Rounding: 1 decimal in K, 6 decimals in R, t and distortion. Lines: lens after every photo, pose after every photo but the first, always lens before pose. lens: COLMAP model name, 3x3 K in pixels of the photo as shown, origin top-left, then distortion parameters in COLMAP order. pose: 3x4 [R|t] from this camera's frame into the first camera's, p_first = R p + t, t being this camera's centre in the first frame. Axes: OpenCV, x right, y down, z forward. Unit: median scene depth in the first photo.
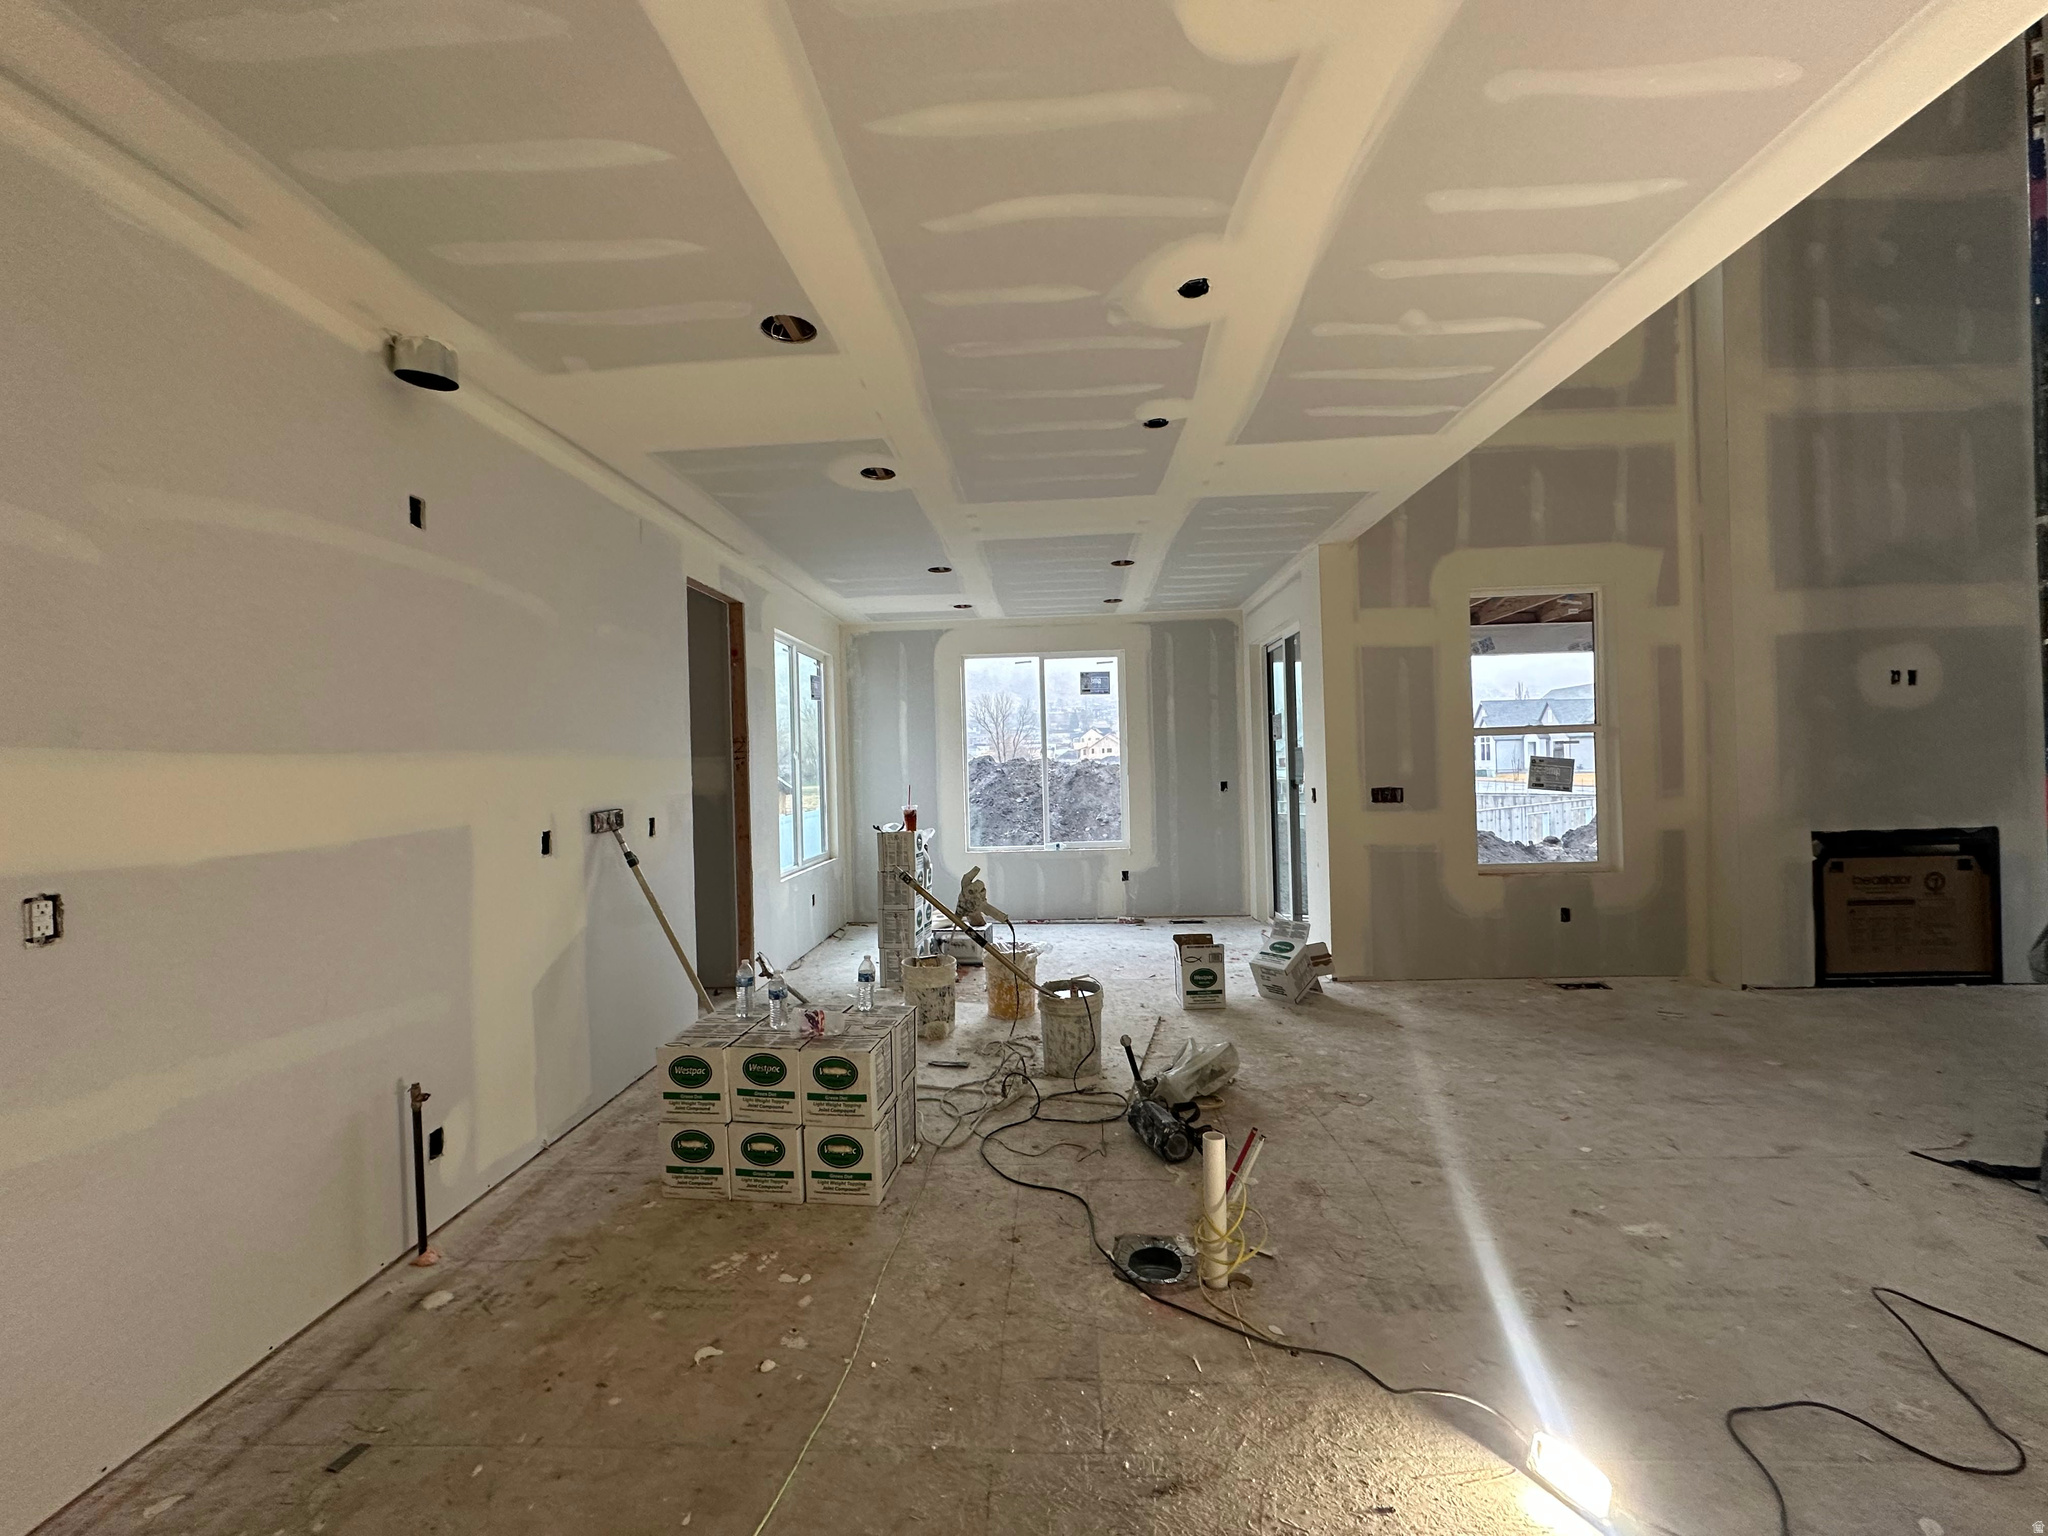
lens RADIAL K [[820.5, 0, 1011.3], [0, 820.5, 764.9], [0, 0, 1]] dist [0.000636, 0.000057]
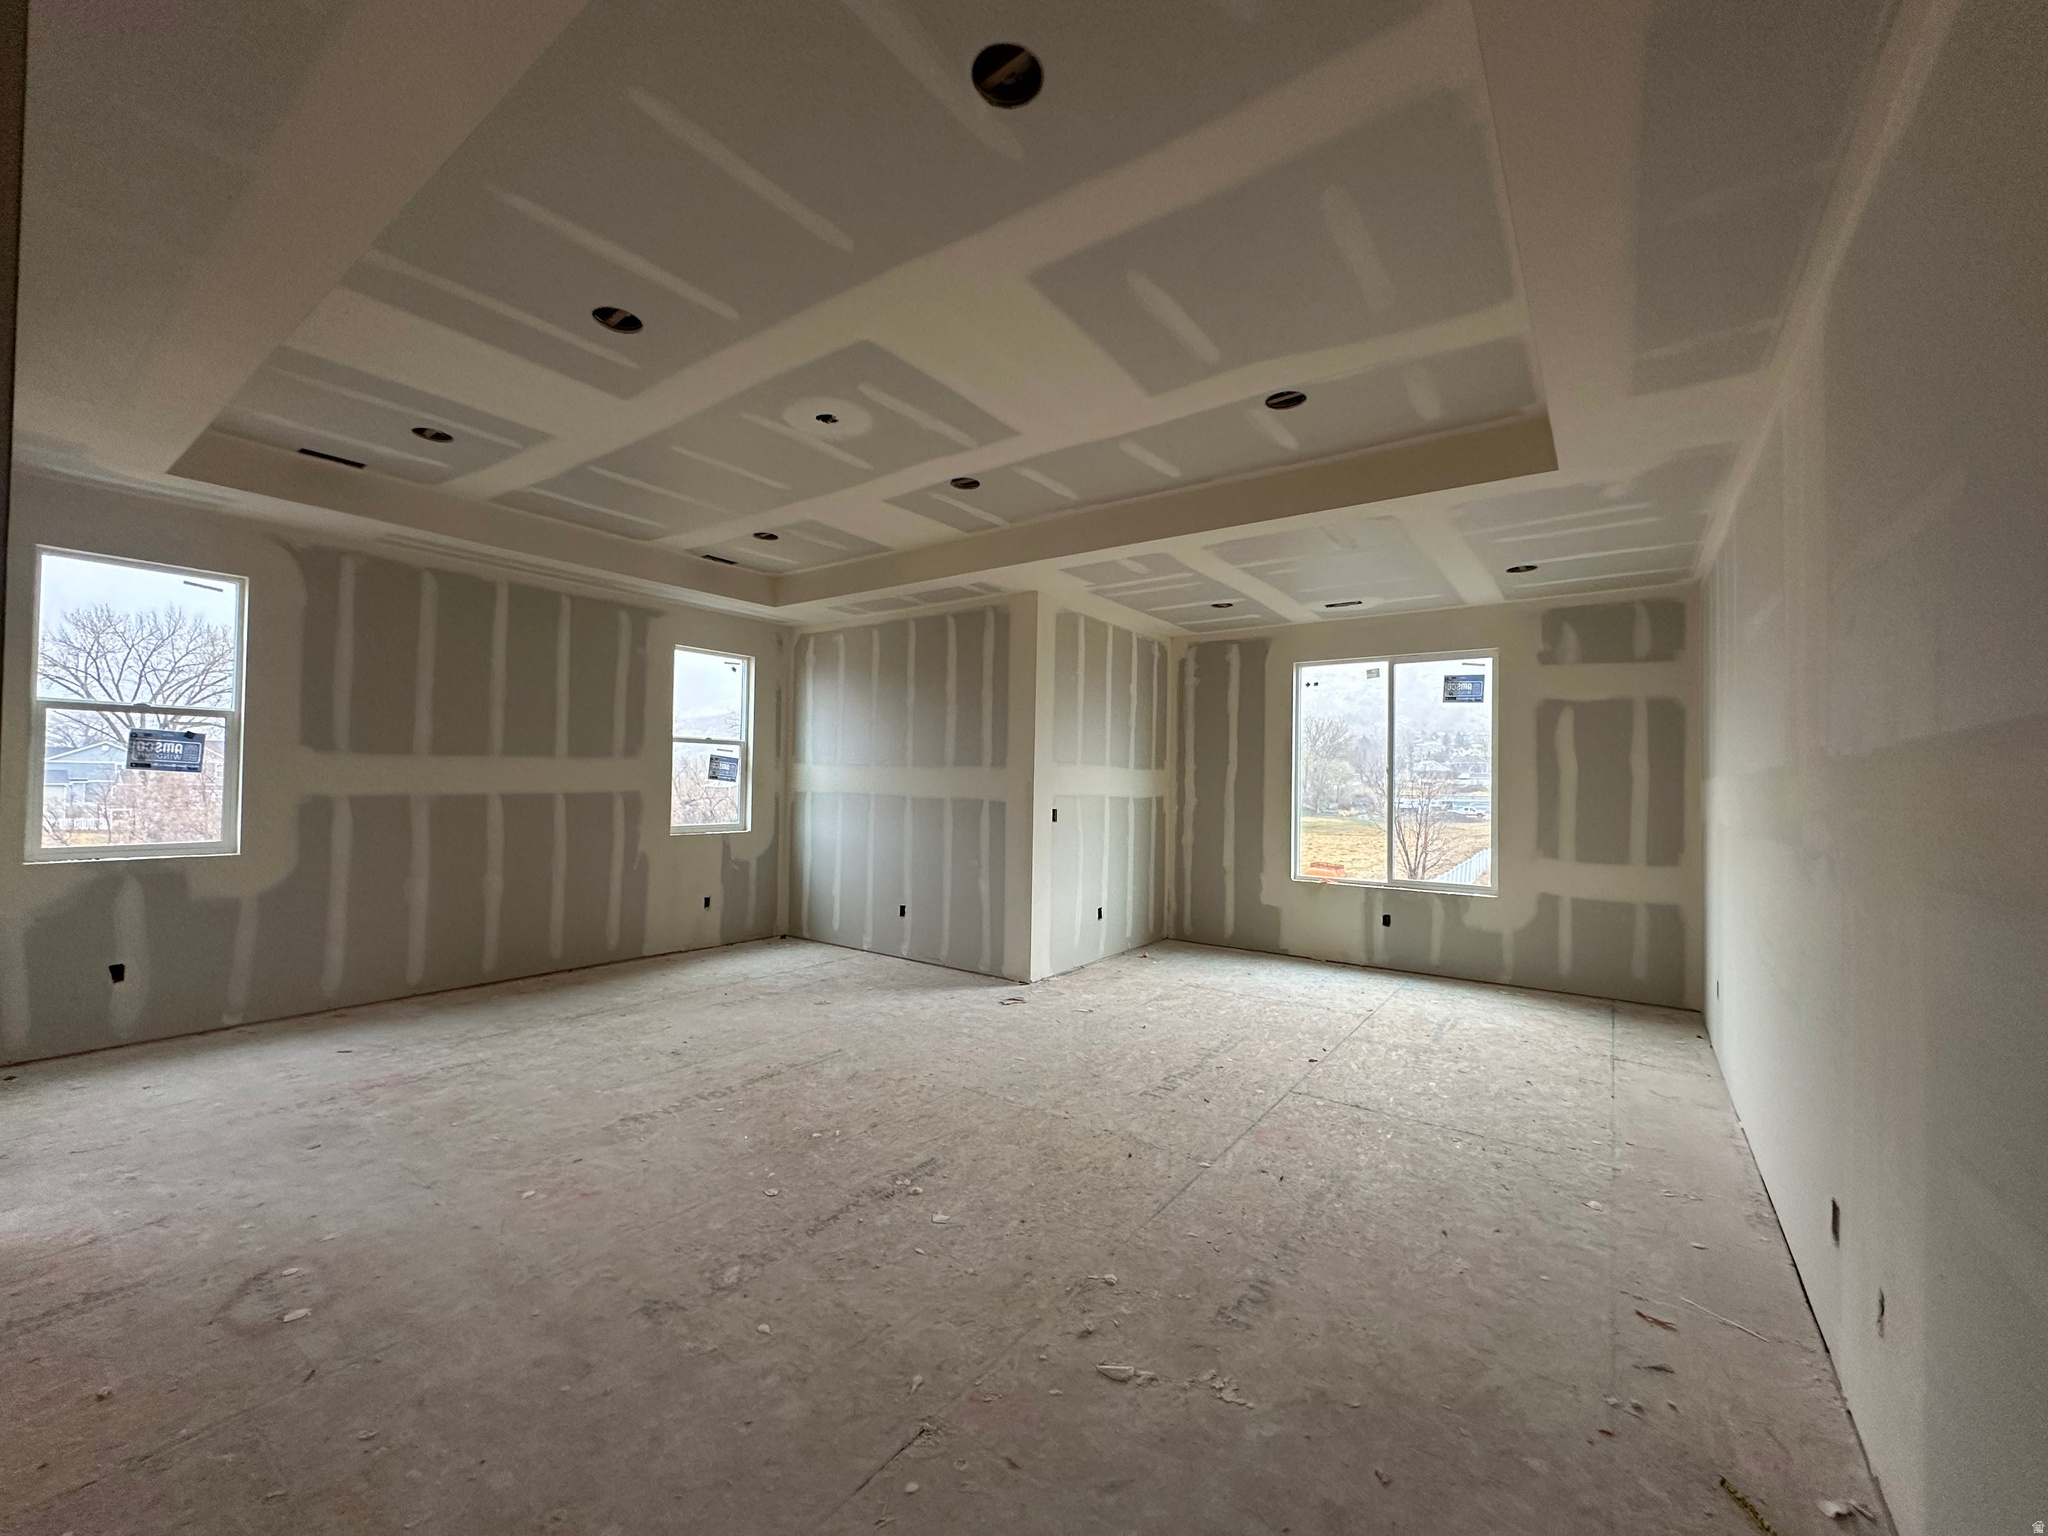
lens RADIAL K [[820.5, 0, 1011.3], [0, 820.5, 764.9], [0, 0, 1]] dist [0.000636, 0.000057]
pose [[0.849263, 0.025122, -0.527373, 0.153578], [-0.034848, 0.999356, -0.008513, -0.000013], [0.526819, 0.025607, 0.849592, 0.059887]]
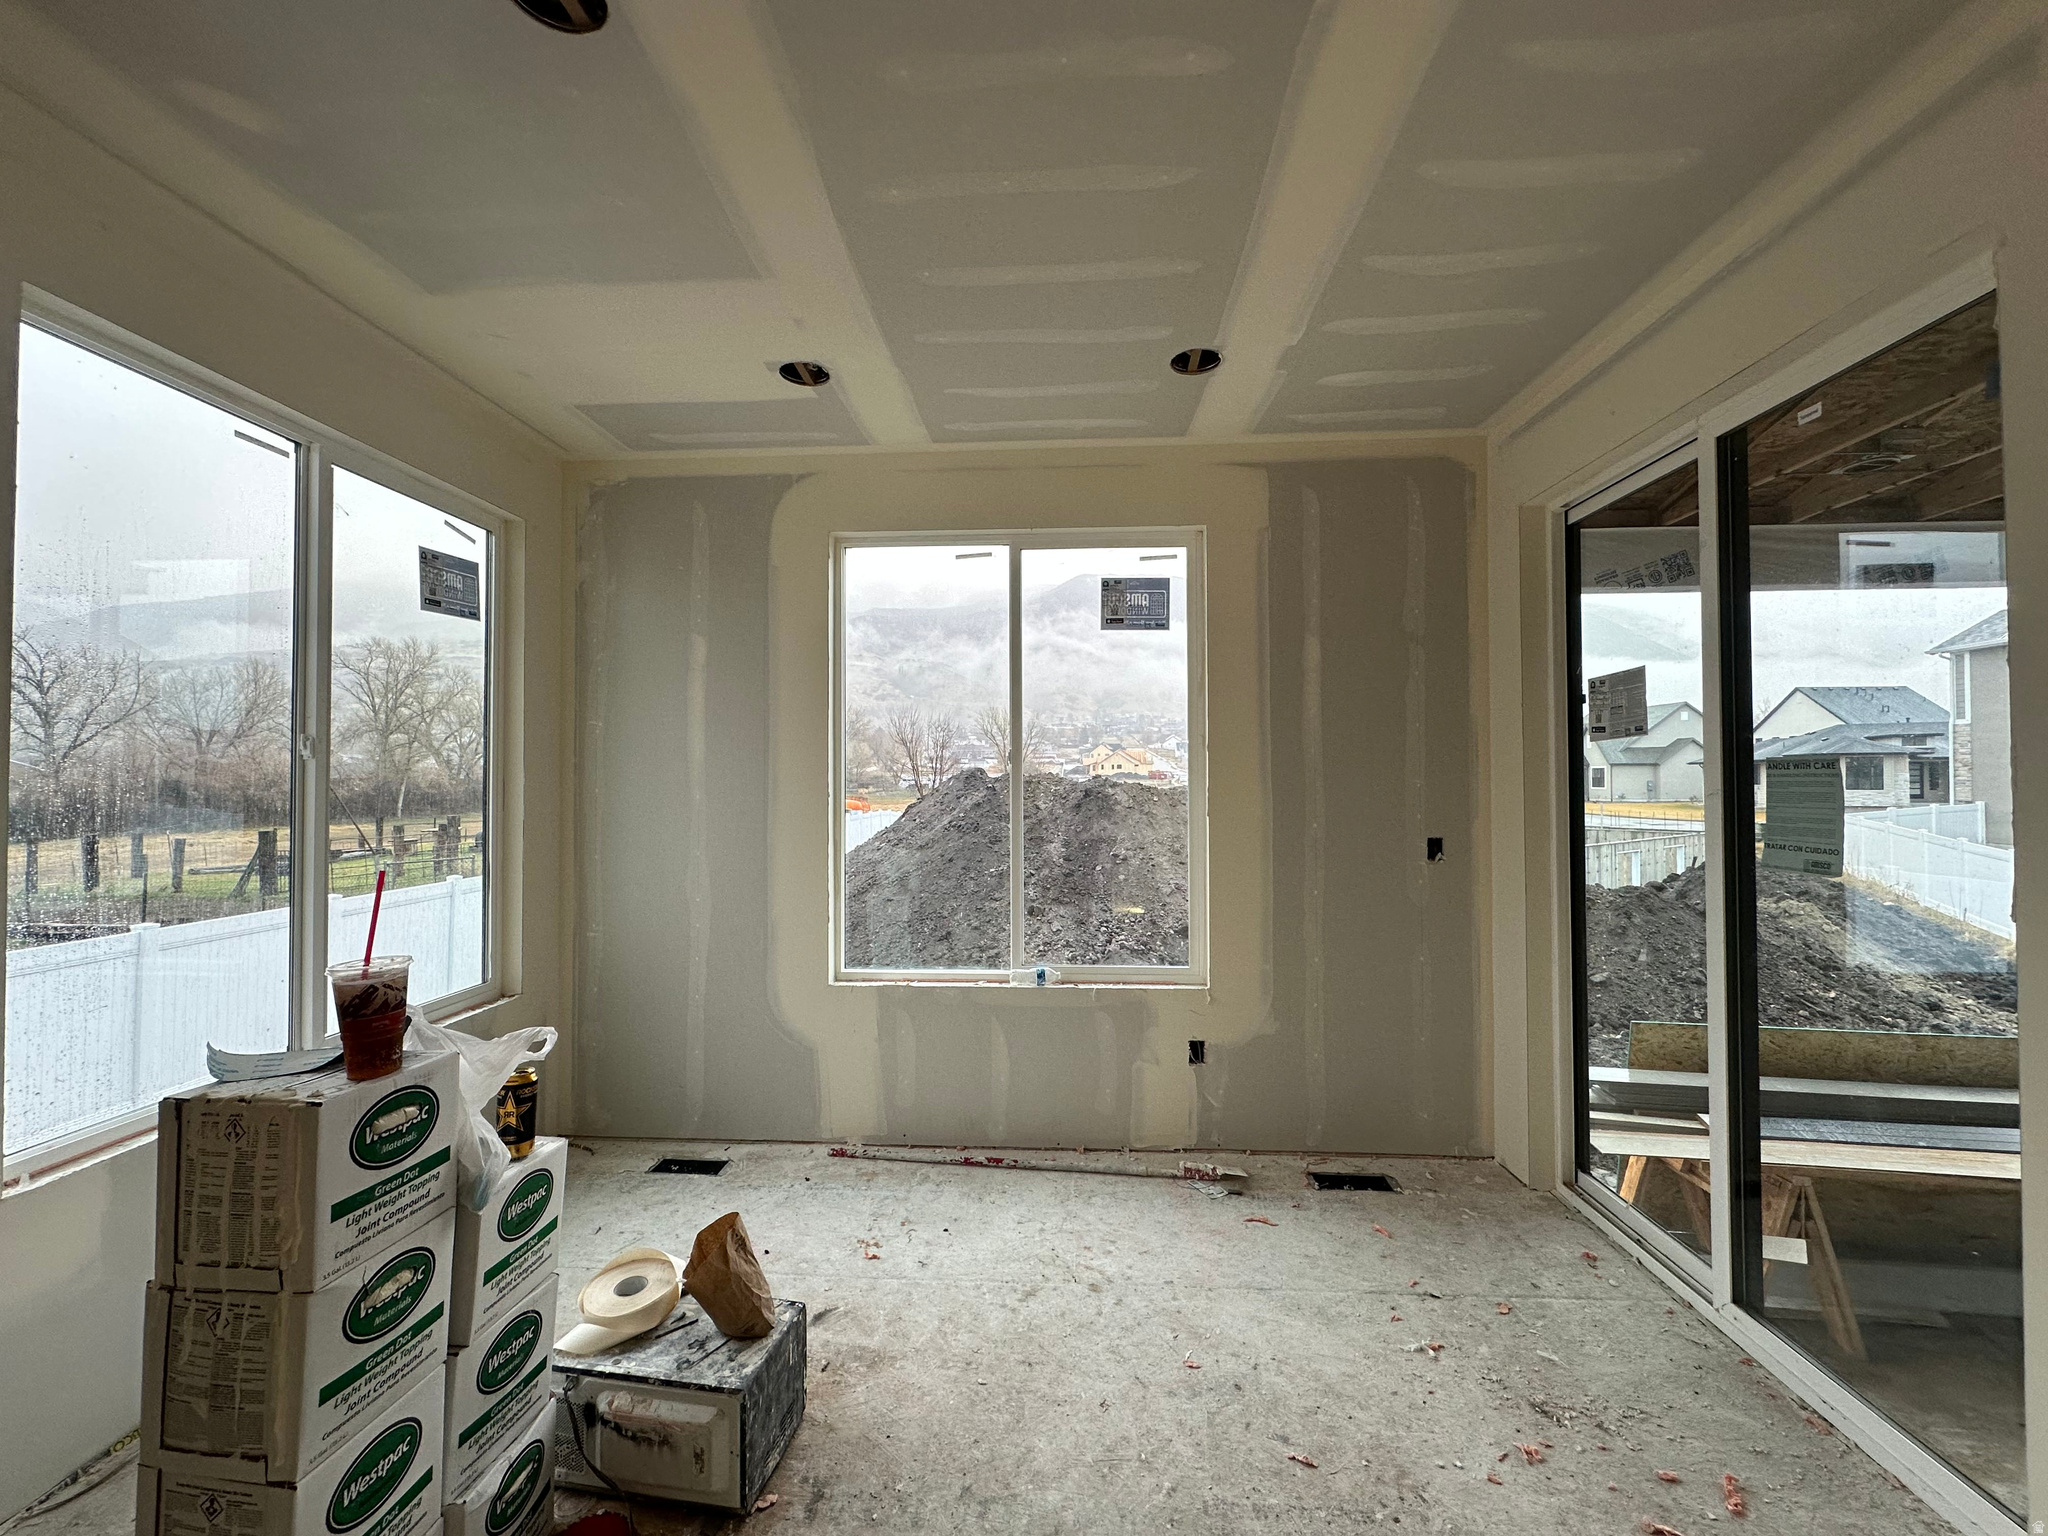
lens RADIAL K [[820.5, 0, 1011.3], [0, 820.5, 764.9], [0, 0, 1]] dist [0.000636, 0.000057]
pose [[0.999640, 0.024443, -0.011107, 0.042965], [-0.024629, 0.999554, -0.016889, -0.004686], [0.010690, 0.017156, 0.999796, 0.562752]]
